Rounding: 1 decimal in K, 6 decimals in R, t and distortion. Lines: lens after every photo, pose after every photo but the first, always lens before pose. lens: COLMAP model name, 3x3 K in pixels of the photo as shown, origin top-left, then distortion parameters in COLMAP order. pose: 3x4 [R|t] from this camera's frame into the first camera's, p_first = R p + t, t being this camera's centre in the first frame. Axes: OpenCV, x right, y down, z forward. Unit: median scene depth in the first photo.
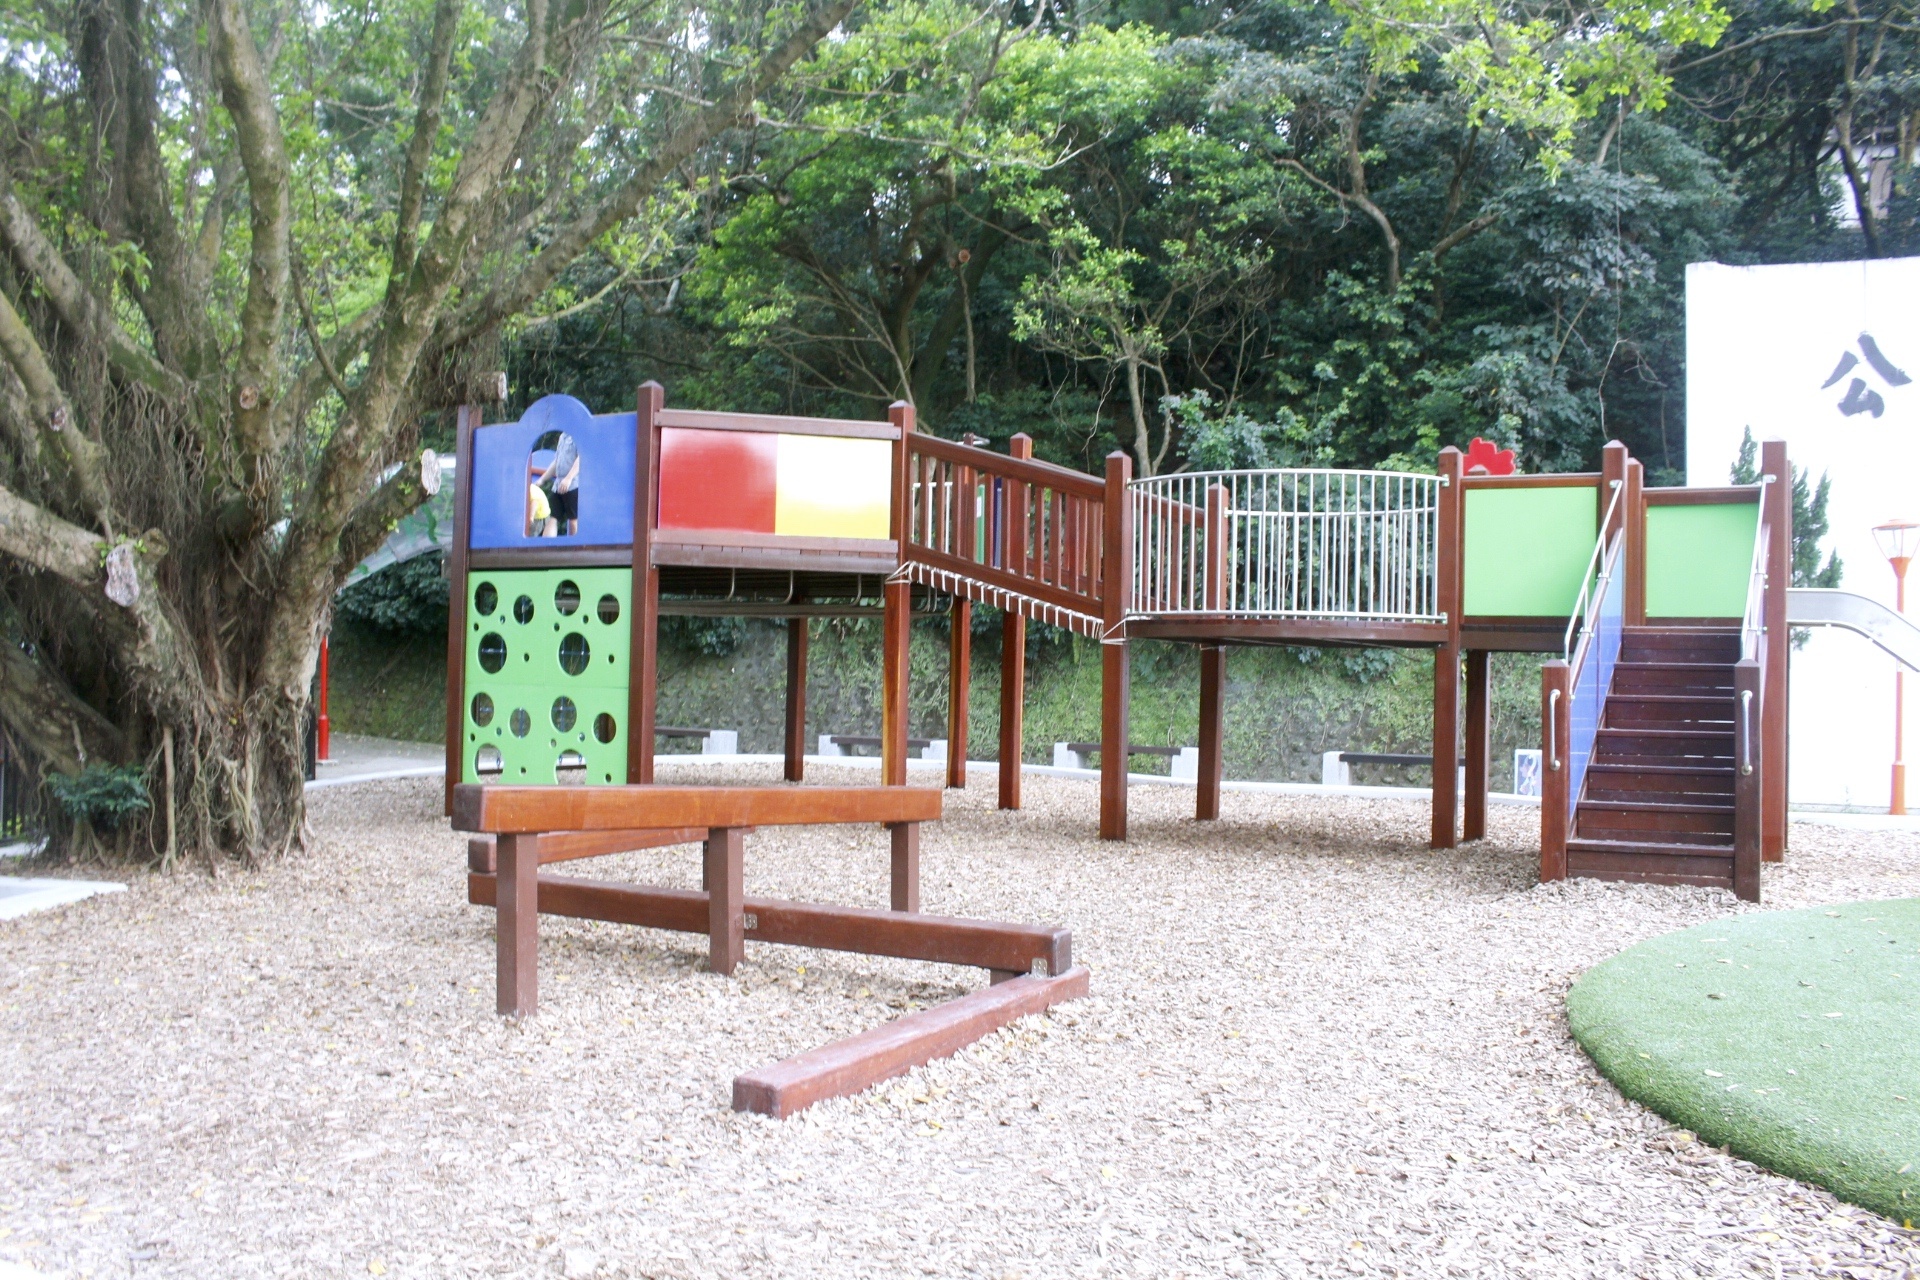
lens RADIAL K [[1577.7, 0, 950.8], [0, 1577.7, 645.8], [0, 0, 1]] dist [-0.155191, 0.125711]
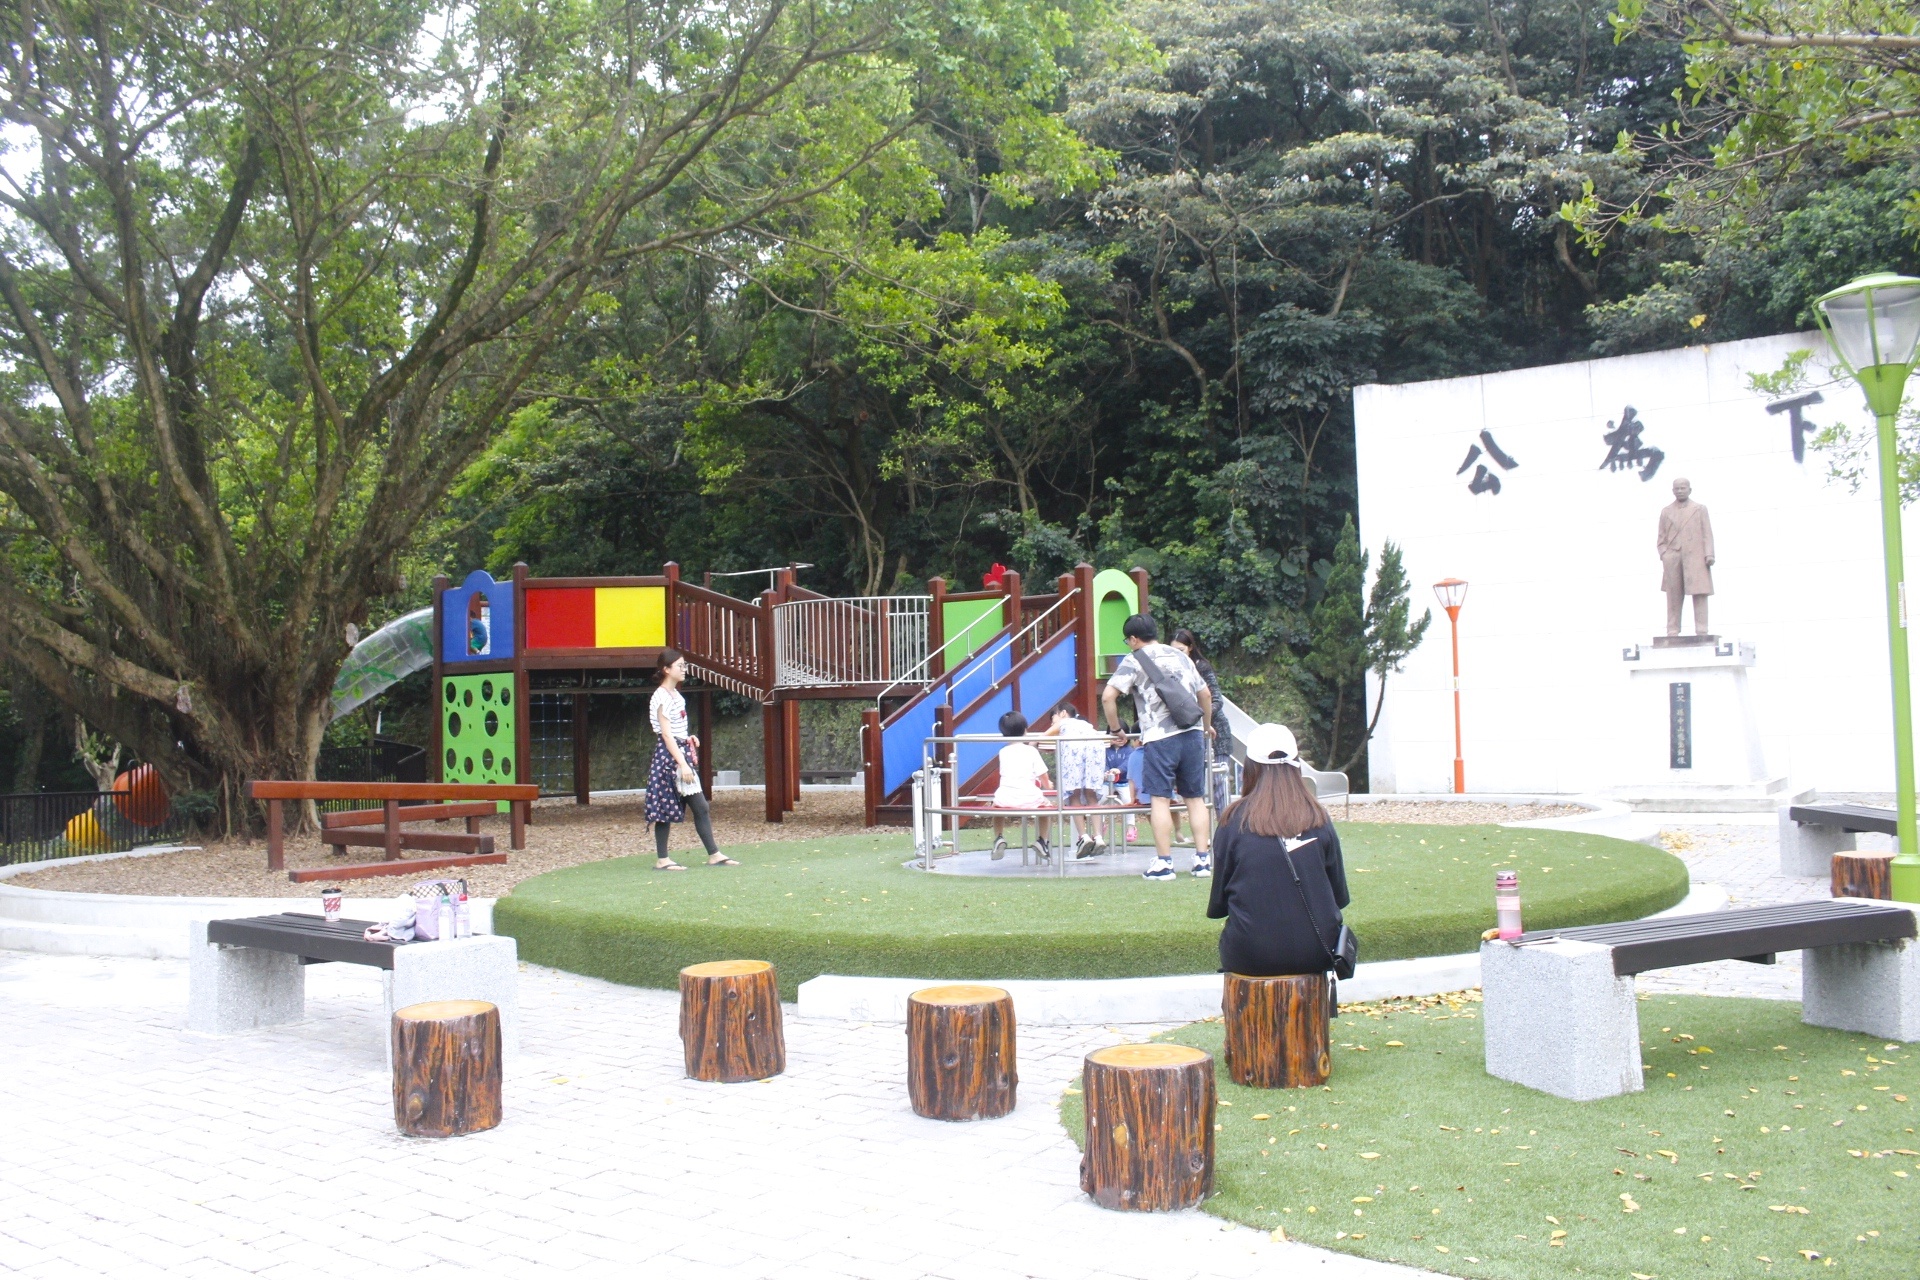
lens RADIAL K [[1577.7, 0, 964.4], [0, 1577.7, 636.4], [0, 0, 1]] dist [-0.155191, 0.125711]
pose [[0.982145, -0.055054, -0.179892, 0.449802], [0.048734, 0.998036, -0.039366, 0.001816], [0.181706, 0.029897, 0.982898, -0.446772]]
